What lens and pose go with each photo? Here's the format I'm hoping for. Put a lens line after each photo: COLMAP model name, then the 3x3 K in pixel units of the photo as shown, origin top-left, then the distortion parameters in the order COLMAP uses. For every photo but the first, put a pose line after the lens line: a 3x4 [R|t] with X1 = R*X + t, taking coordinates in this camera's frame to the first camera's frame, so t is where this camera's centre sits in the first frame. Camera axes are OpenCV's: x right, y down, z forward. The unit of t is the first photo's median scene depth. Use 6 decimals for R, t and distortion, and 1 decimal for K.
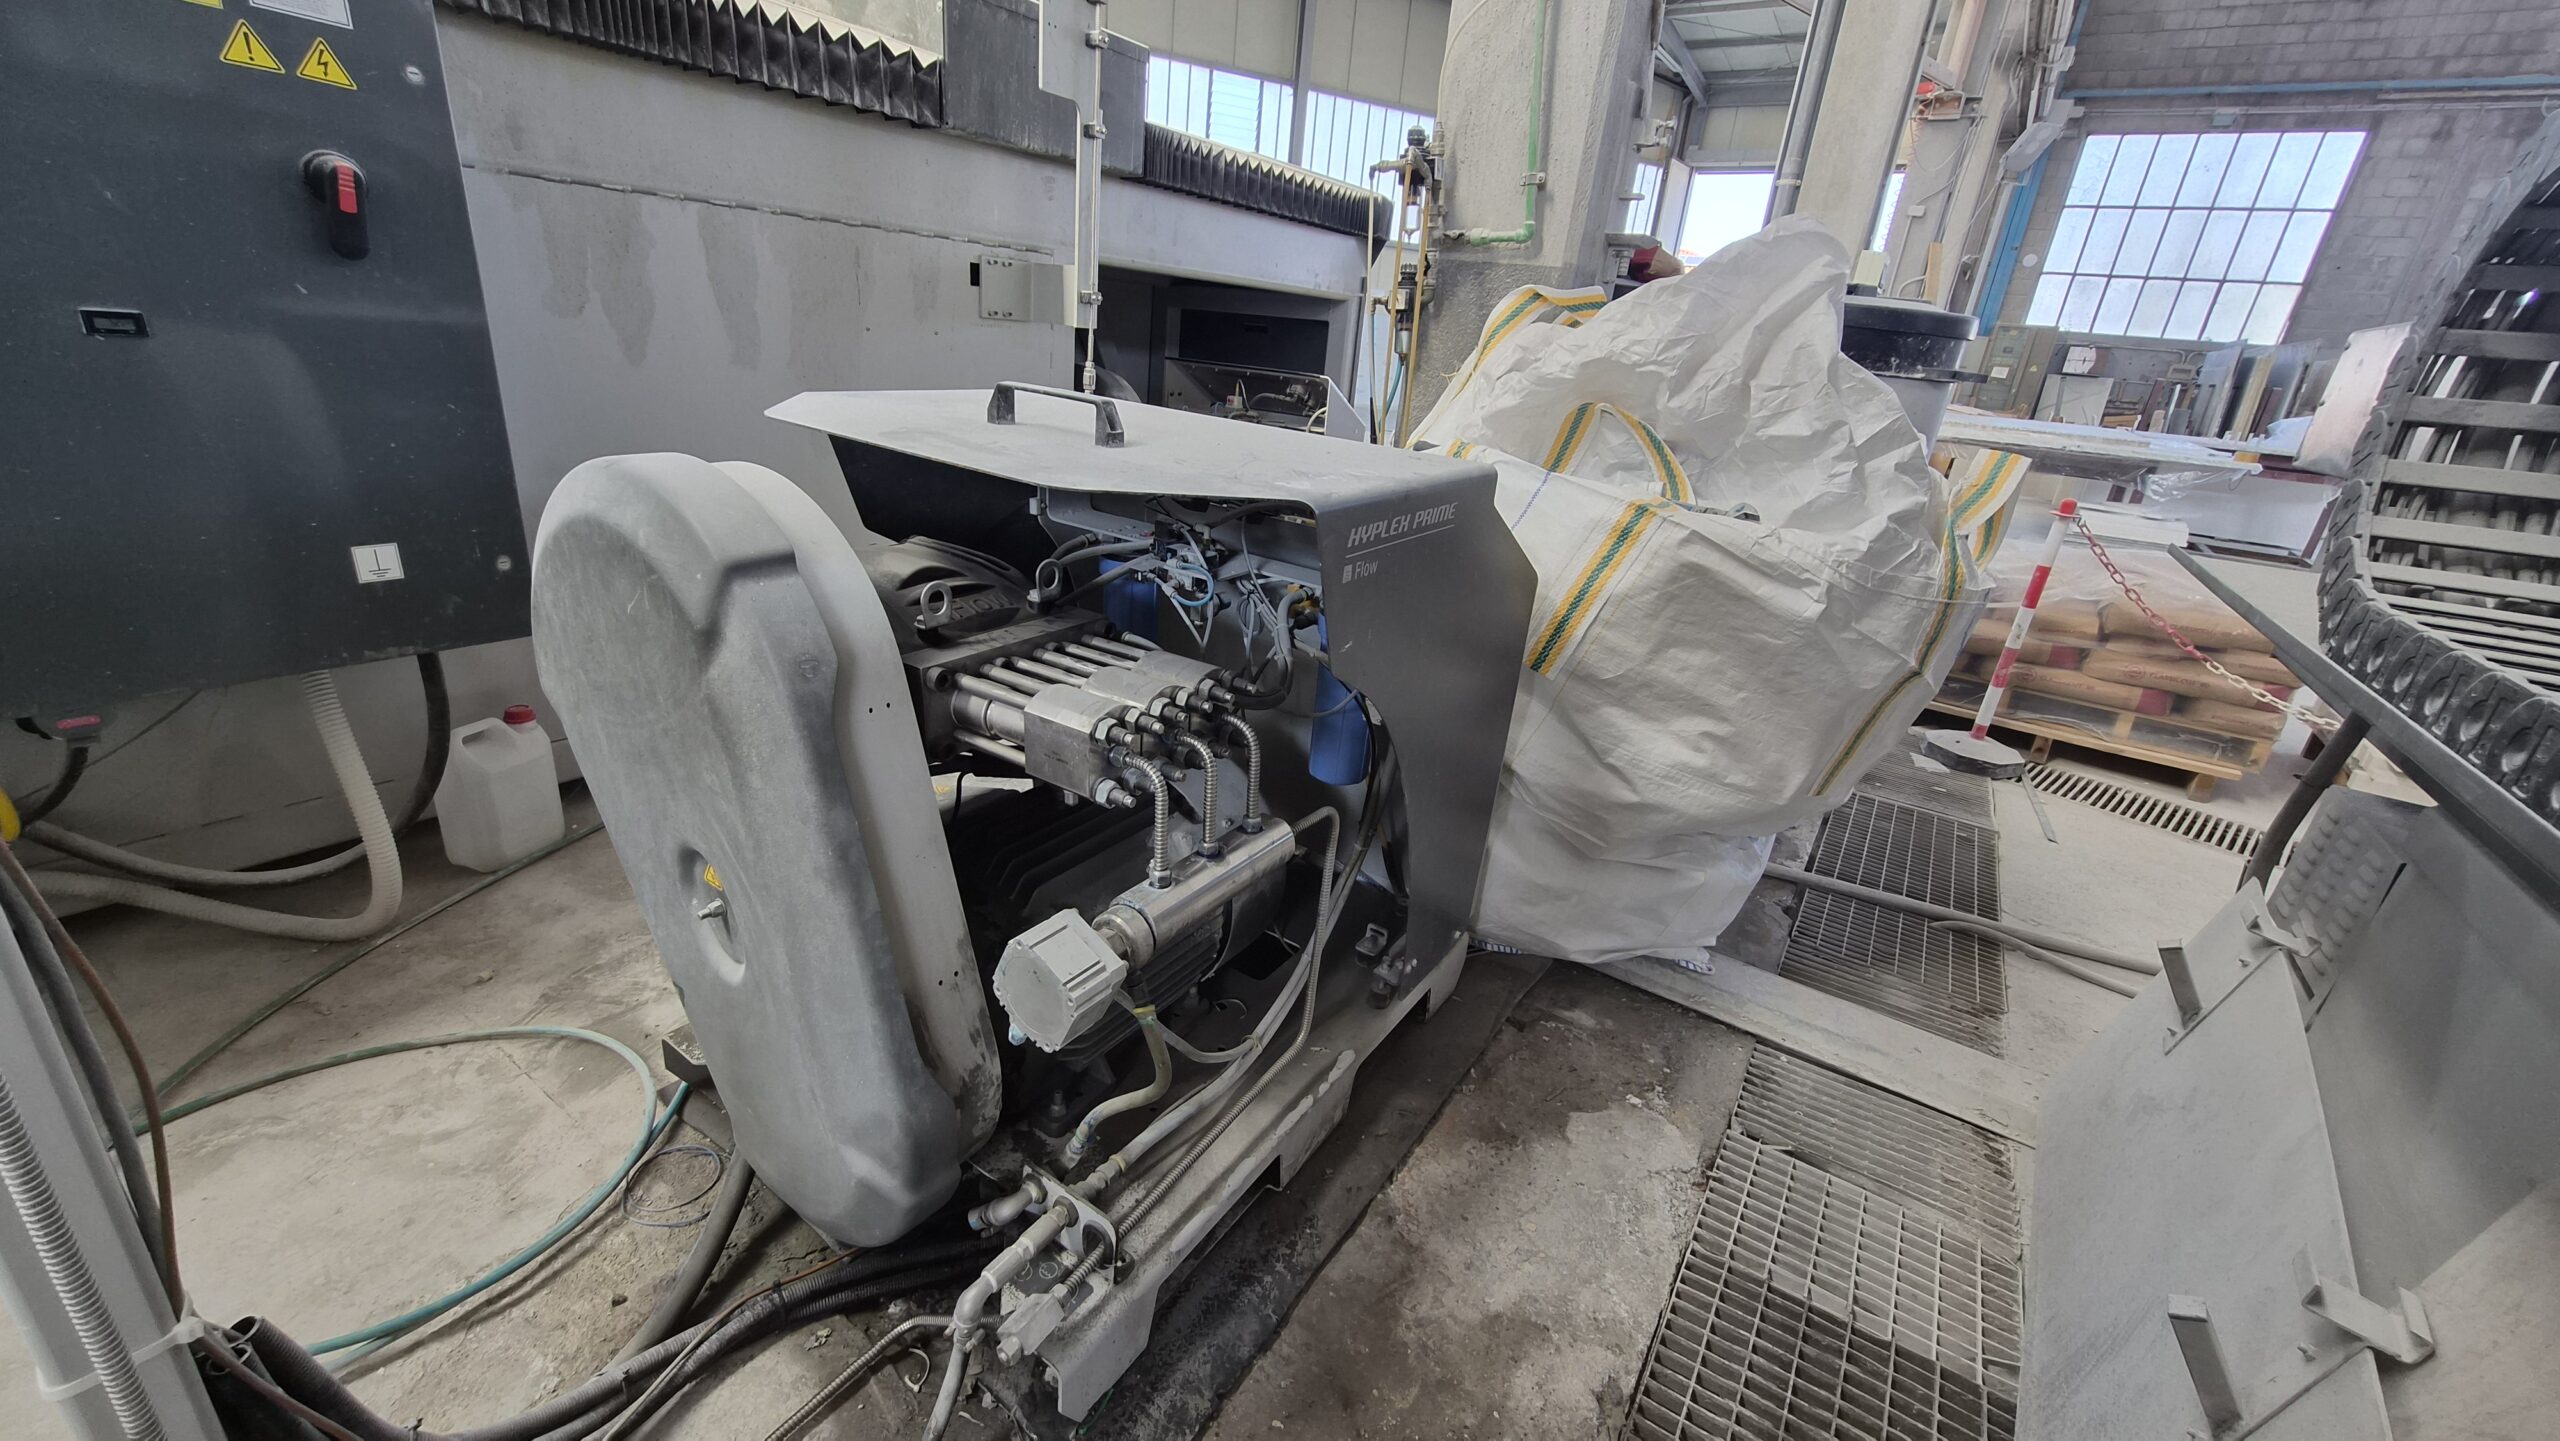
lens RADIAL K [[1004.5, 0, 1264.1], [0, 1004.5, 710.5], [0, 0, 1]] dist [0.001254, -0.000676]
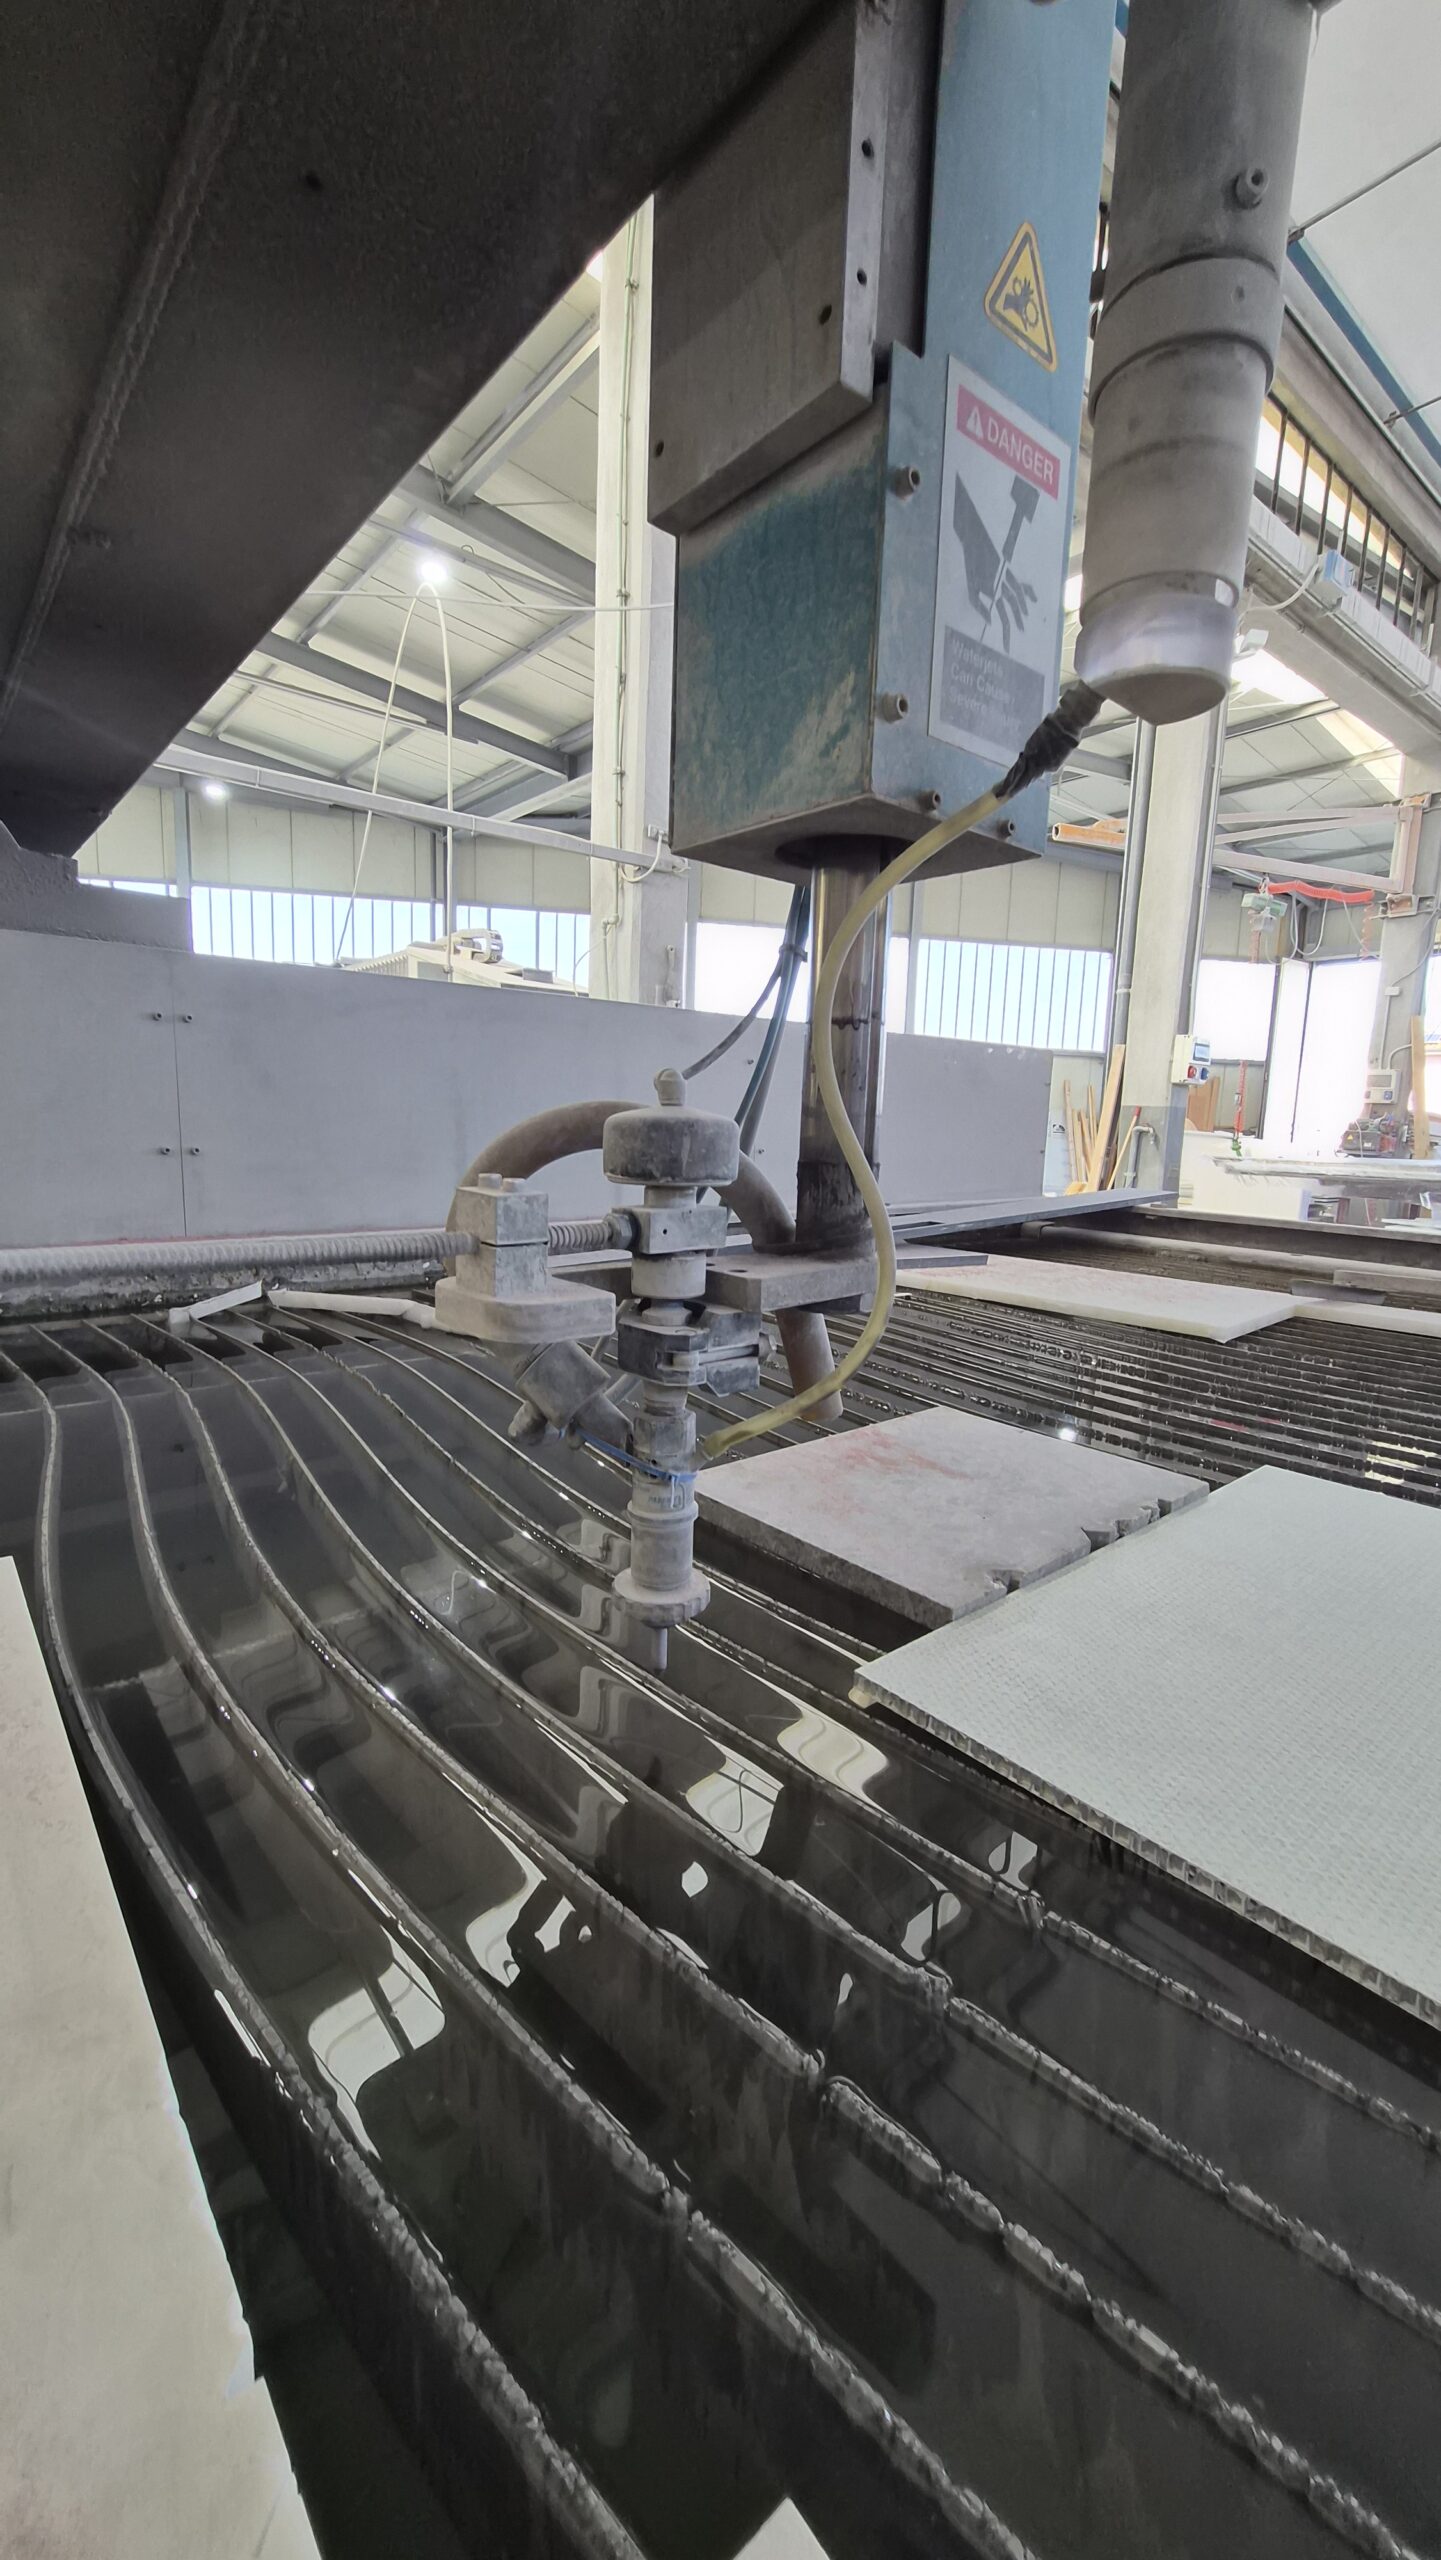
lens RADIAL K [[1004.5, 0, 716.3], [0, 1004.5, 1263.2], [0, 0, 1]] dist [0.001254, -0.000676]
pose [[0.960146, -0.015628, -0.279060, 1.276926], [-0.051144, 0.971754, -0.230388, 0.496338], [0.274778, 0.235479, 0.932227, -0.947687]]
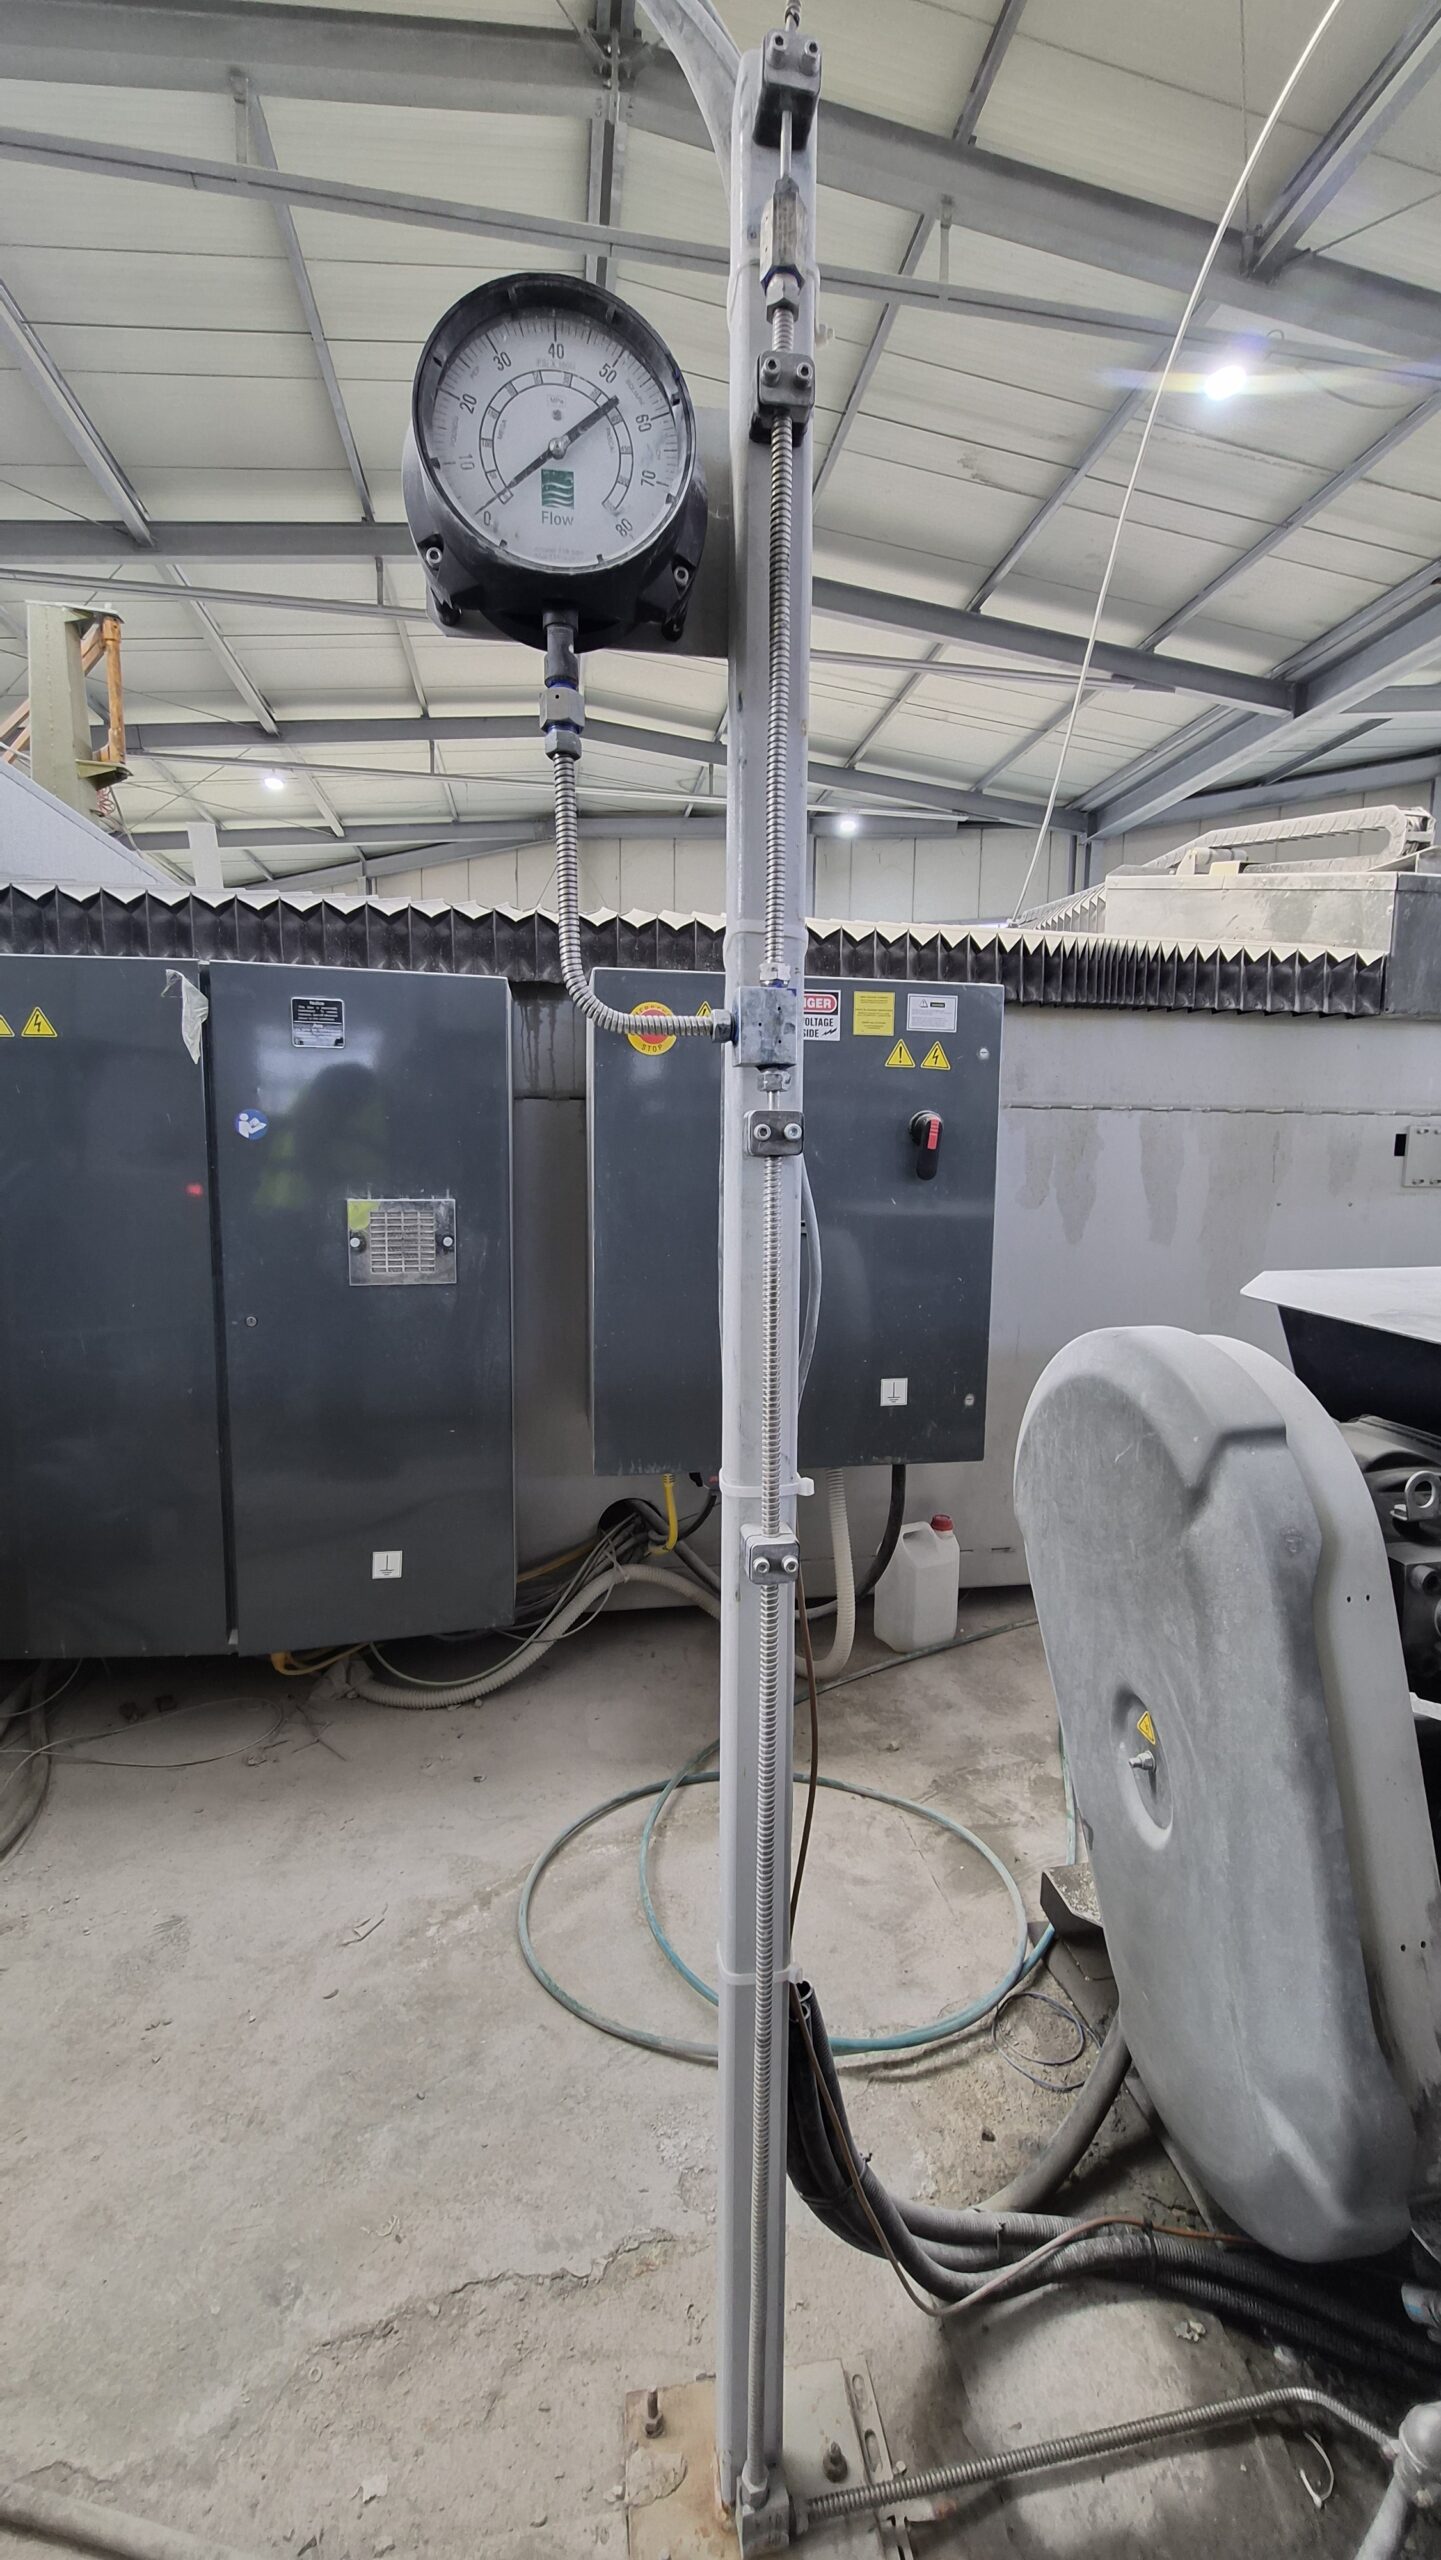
lens RADIAL K [[1004.5, 0, 725.0], [0, 1004.5, 1264.5], [0, 0, 1]] dist [0.001254, -0.000676]
pose [[0.698686, -0.001715, -0.715427, -0.098077], [-0.206203, 0.957078, -0.203673, 0.009660], [0.685068, 0.289826, 0.668343, -0.101833]]
